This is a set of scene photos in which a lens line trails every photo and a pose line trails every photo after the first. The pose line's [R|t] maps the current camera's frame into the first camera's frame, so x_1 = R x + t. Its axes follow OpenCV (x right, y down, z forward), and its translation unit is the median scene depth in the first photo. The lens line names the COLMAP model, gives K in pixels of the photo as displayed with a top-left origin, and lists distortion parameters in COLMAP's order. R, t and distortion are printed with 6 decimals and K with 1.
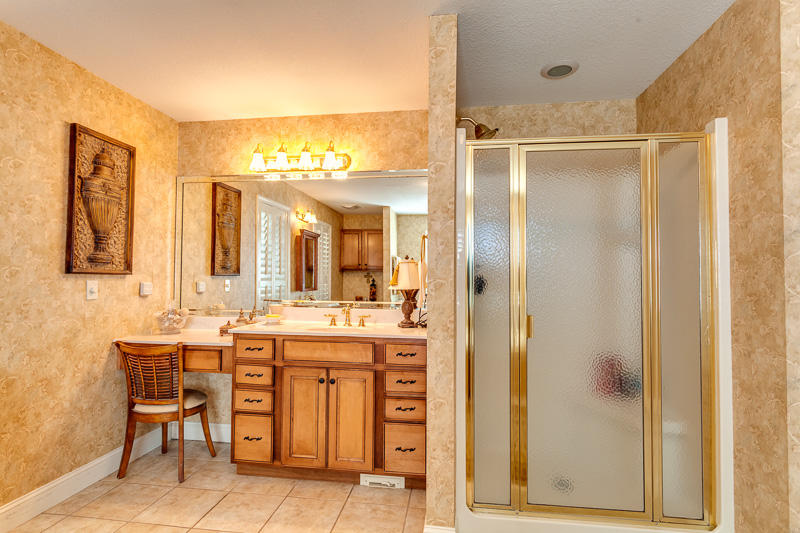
lens RADIAL K [[405.5, 0, 400.0], [0, 405.5, 268.7], [0, 0, 1]] dist [0.001377, 0.000191]
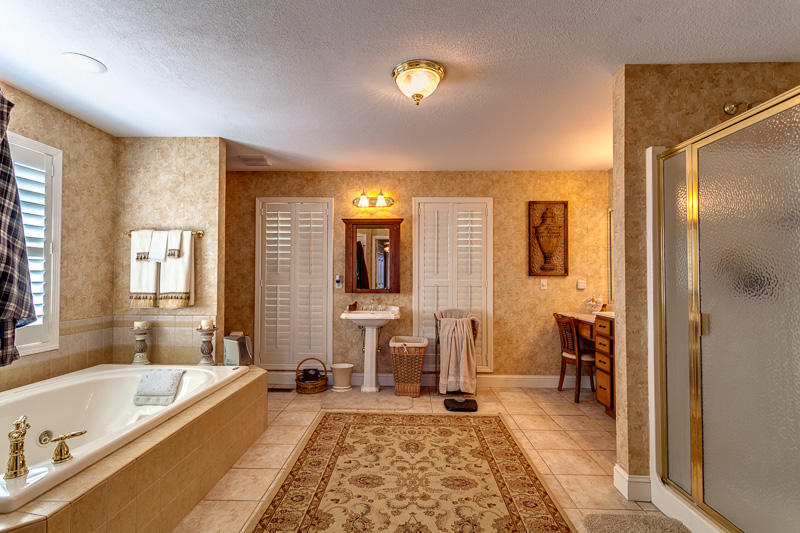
lens RADIAL K [[378.4, 0, 398.5], [0, 378.4, 269.0], [0, 0, 1]] dist [0.001716, 0.002178]
pose [[0.112800, -0.028309, -0.993214, 0.924192], [0.023019, 0.999400, -0.025871, 0.010694], [0.993351, -0.019944, 0.113384, 0.127740]]
